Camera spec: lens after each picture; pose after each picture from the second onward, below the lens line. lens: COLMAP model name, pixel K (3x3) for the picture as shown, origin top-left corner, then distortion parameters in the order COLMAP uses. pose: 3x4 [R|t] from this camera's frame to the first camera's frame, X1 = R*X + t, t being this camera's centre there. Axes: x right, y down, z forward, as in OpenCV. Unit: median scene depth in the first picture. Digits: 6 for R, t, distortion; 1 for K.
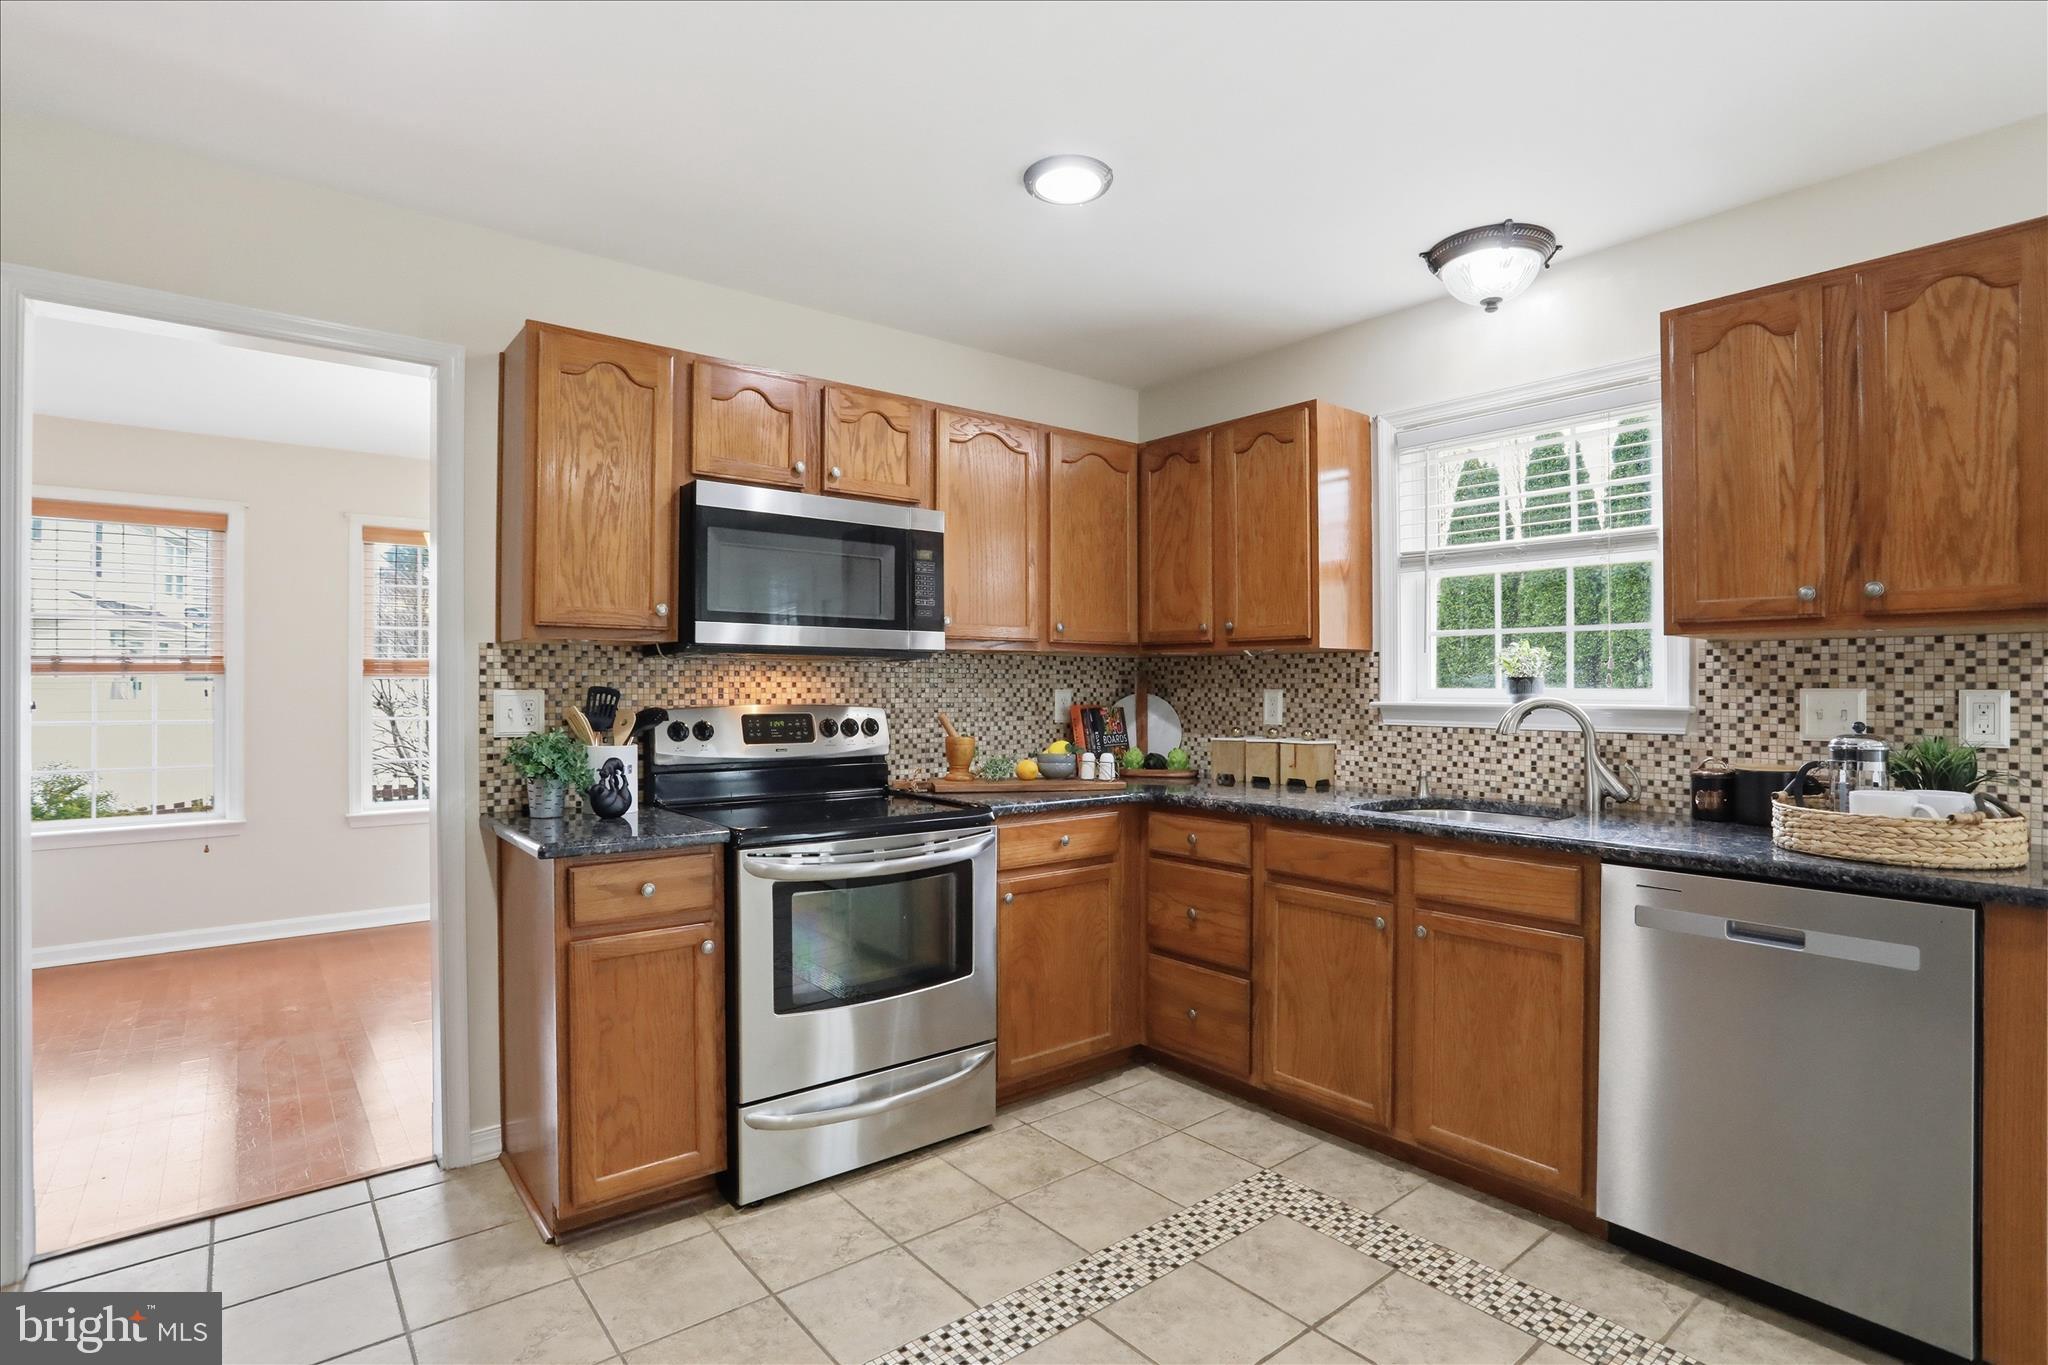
lens RADIAL K [[1015.1, 0, 1026.2], [0, 1015.1, 680.2], [0, 0, 1]] dist [-0.068069, 0.023921]
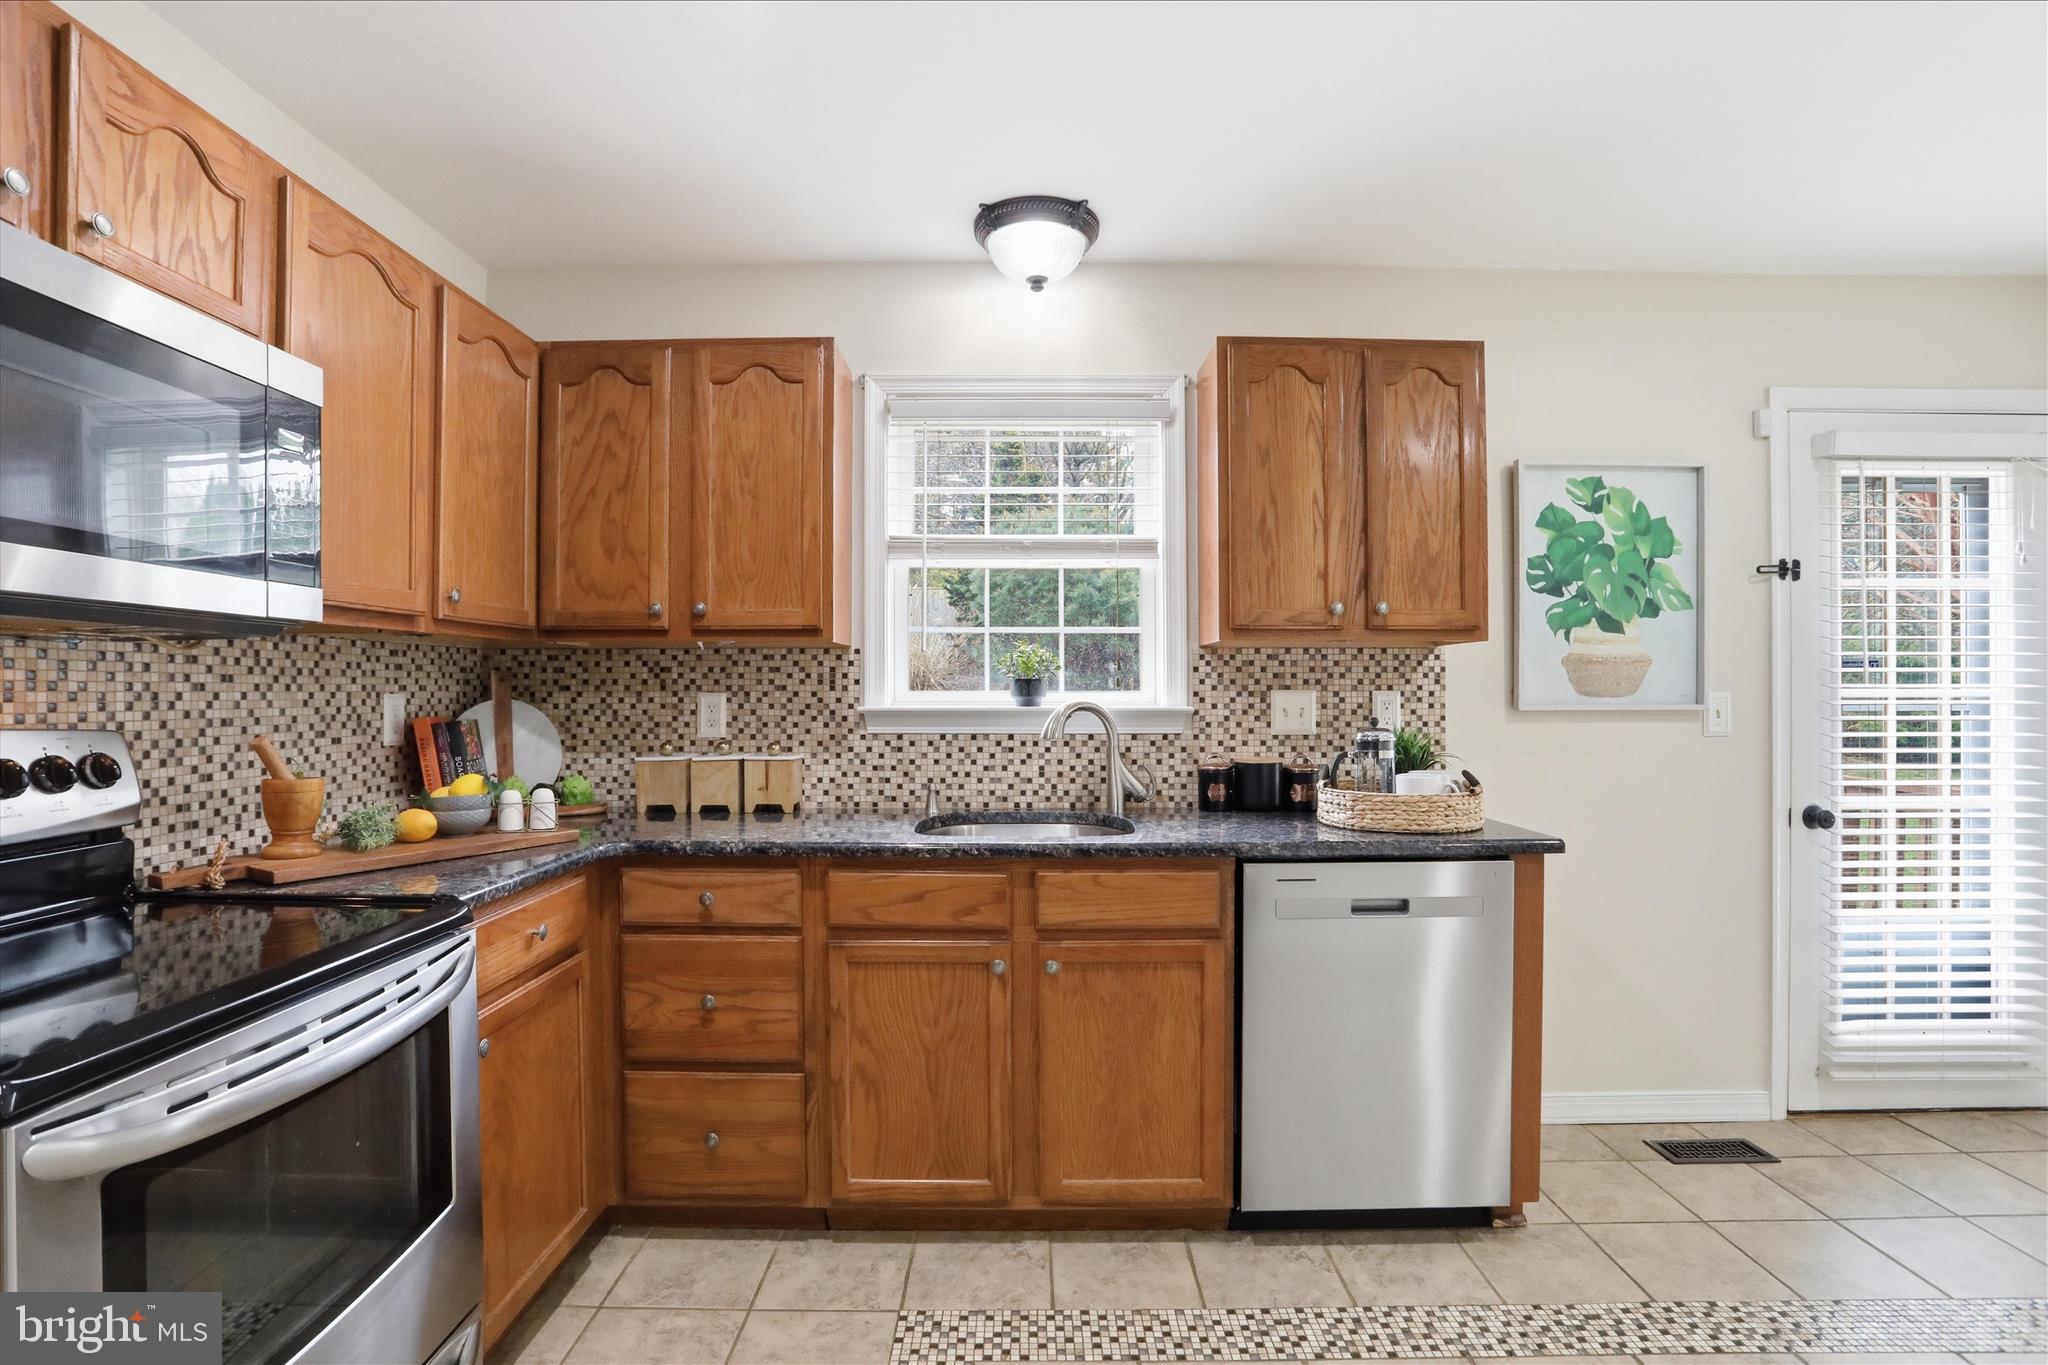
lens RADIAL K [[1015.1, 0, 1033.6], [0, 1015.1, 681.8], [0, 0, 1]] dist [-0.068069, 0.023921]
pose [[0.626096, 0.005224, 0.779728, -0.262750], [-0.003252, 0.999986, -0.004088, 0.003501], [-0.779739, 0.000024, 0.626105, 0.385598]]
